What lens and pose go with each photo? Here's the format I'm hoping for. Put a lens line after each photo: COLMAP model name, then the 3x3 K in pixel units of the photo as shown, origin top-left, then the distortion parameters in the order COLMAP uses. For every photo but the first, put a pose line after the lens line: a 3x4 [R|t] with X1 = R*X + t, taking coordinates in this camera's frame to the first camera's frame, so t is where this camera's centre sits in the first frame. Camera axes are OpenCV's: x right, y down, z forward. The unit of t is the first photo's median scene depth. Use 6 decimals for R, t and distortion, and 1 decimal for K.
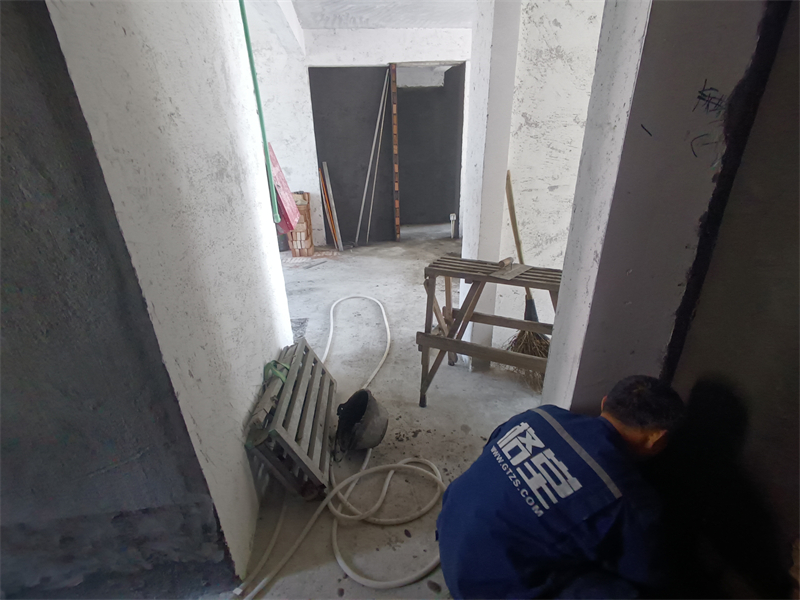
lens RADIAL K [[367.7, 0, 399.3], [0, 367.7, 304.0], [0, 0, 1]] dist [-0.004518, 0.001461]
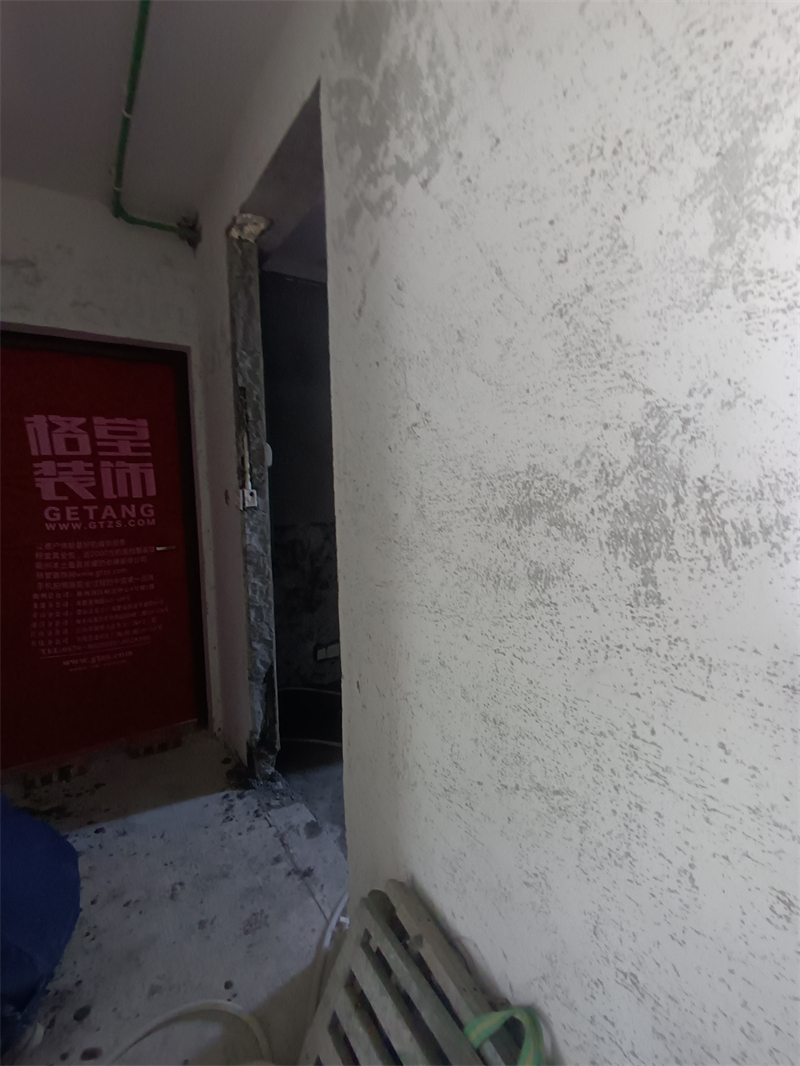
lens RADIAL K [[490.0, 0, 402.7], [0, 490.0, 538.6], [0, 0, 1]] dist [-0.004518, 0.001461]
pose [[-0.885102, 0.091055, -0.456403, -0.080000], [-0.145399, 0.877484, 0.457035, -0.541334], [0.442102, 0.470882, -0.763423, 1.316404]]
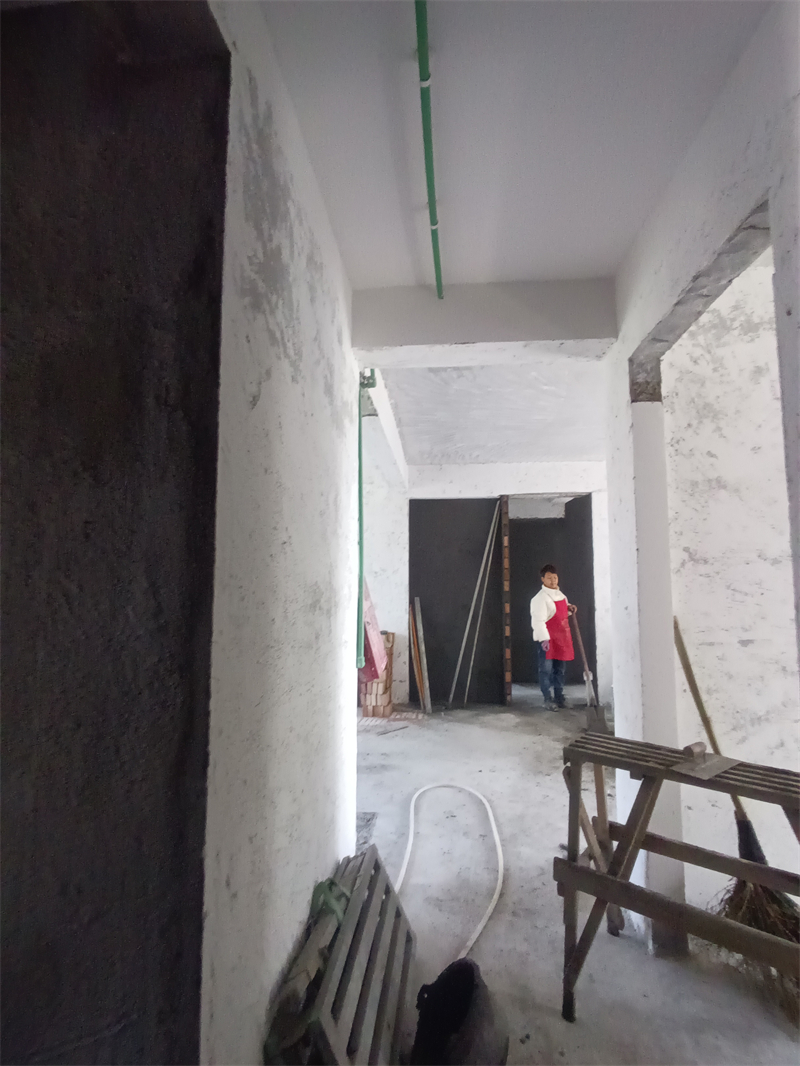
lens RADIAL K [[490.0, 0, 408.0], [0, 490.0, 537.4], [0, 0, 1]] dist [-0.004518, 0.001461]
pose [[0.981164, 0.010535, -0.192888, -0.051975], [-0.100844, 0.879589, -0.464924, 0.011692], [0.164764, 0.475618, 0.864083, -0.019253]]
